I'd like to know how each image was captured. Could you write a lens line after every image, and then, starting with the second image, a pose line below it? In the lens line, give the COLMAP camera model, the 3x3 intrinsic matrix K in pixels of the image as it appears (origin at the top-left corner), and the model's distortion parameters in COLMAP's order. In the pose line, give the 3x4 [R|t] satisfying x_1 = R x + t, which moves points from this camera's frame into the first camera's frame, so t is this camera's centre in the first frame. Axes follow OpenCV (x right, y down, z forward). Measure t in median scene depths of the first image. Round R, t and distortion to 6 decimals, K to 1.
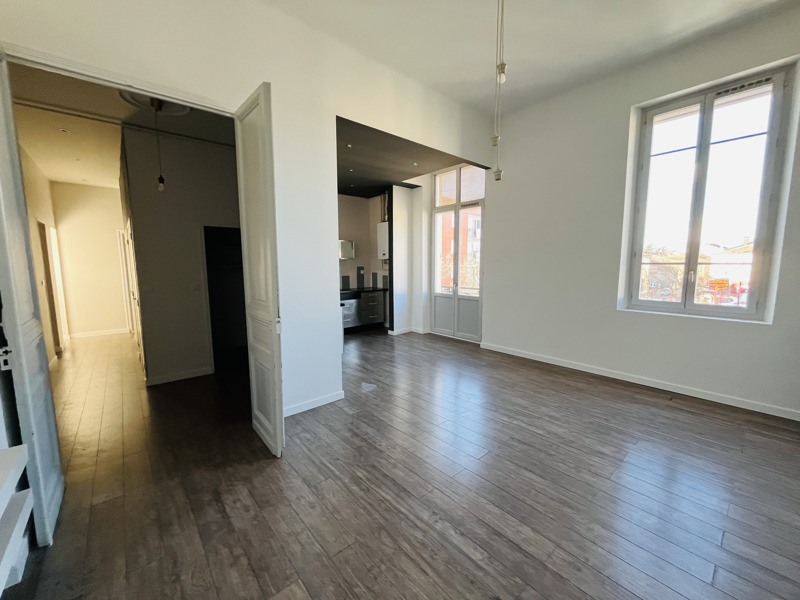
lens RADIAL K [[322.1, 0, 398.3], [0, 322.1, 299.7], [0, 0, 1]] dist [-0.000788, -0.001068]
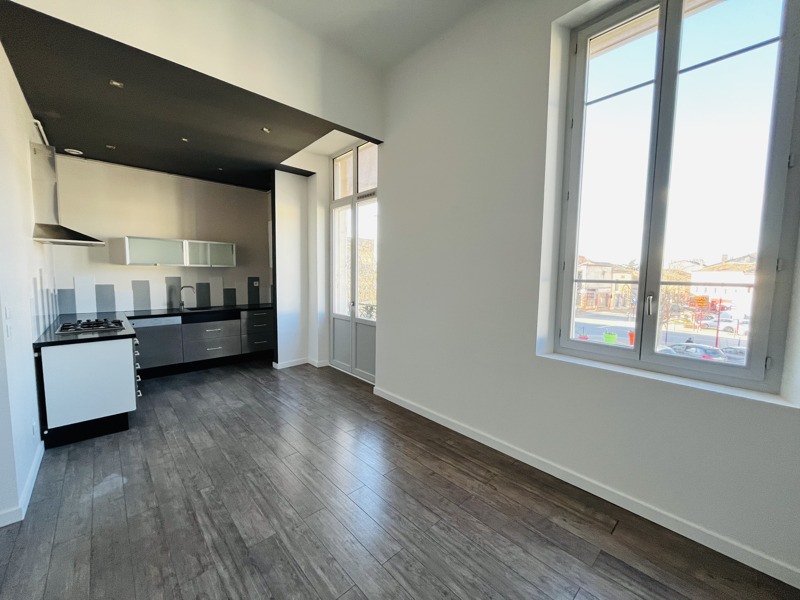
lens RADIAL K [[322.1, 0, 398.0], [0, 322.1, 300.1], [0, 0, 1]] dist [-0.000788, -0.001068]
pose [[0.999376, 0.016746, 0.031091, 0.391881], [-0.015739, 0.999352, -0.032358, -0.049444], [-0.031612, 0.031849, 0.998993, 0.387641]]
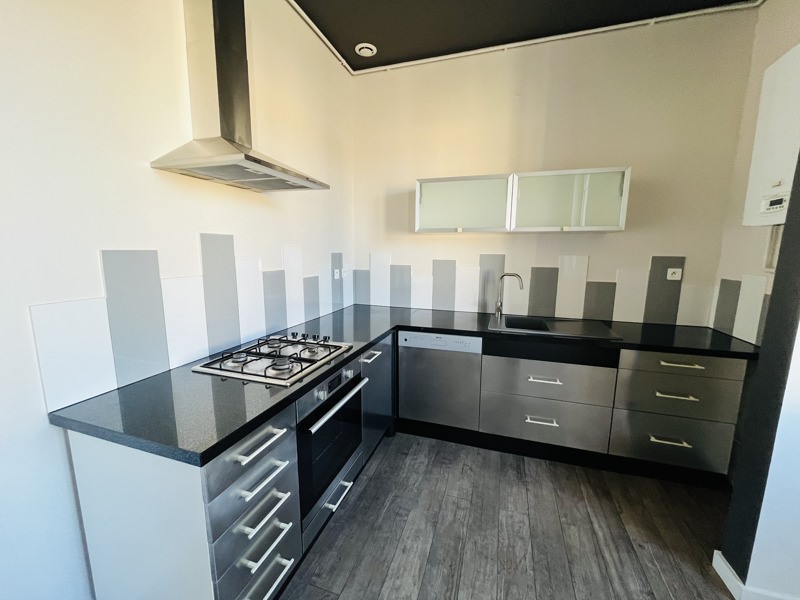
lens RADIAL K [[322.1, 0, 396.7], [0, 322.1, 300.9], [0, 0, 1]] dist [-0.000788, -0.001068]
pose [[0.505829, 0.146552, -0.850094, 0.033685], [-0.109079, 0.988419, 0.105494, -0.120150], [0.855709, 0.039366, 0.515957, 1.156463]]
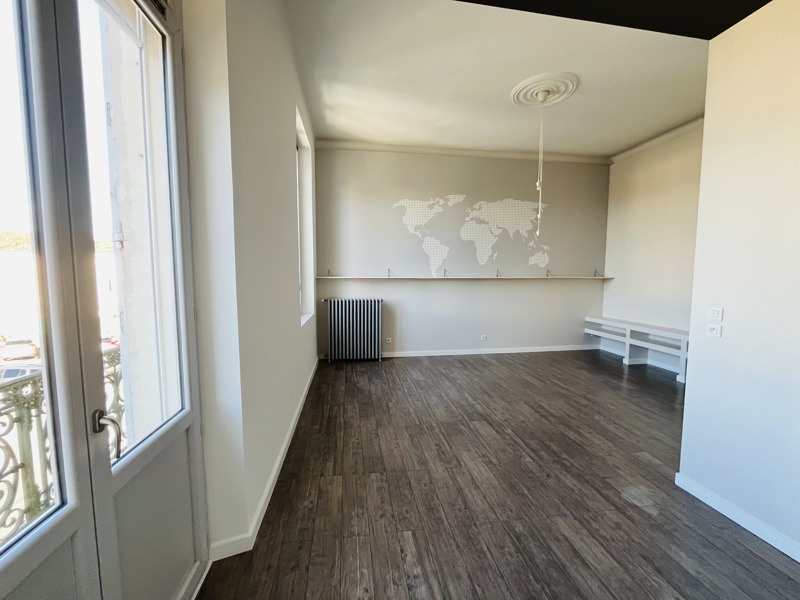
lens RADIAL K [[322.1, 0, 397.6], [0, 322.1, 300.0], [0, 0, 1]] dist [-0.000788, -0.001068]
pose [[-0.847384, -0.037216, 0.529675, -0.022613], [0.065117, 0.982728, 0.173223, -0.179522], [-0.526973, 0.181277, -0.830324, 1.573709]]
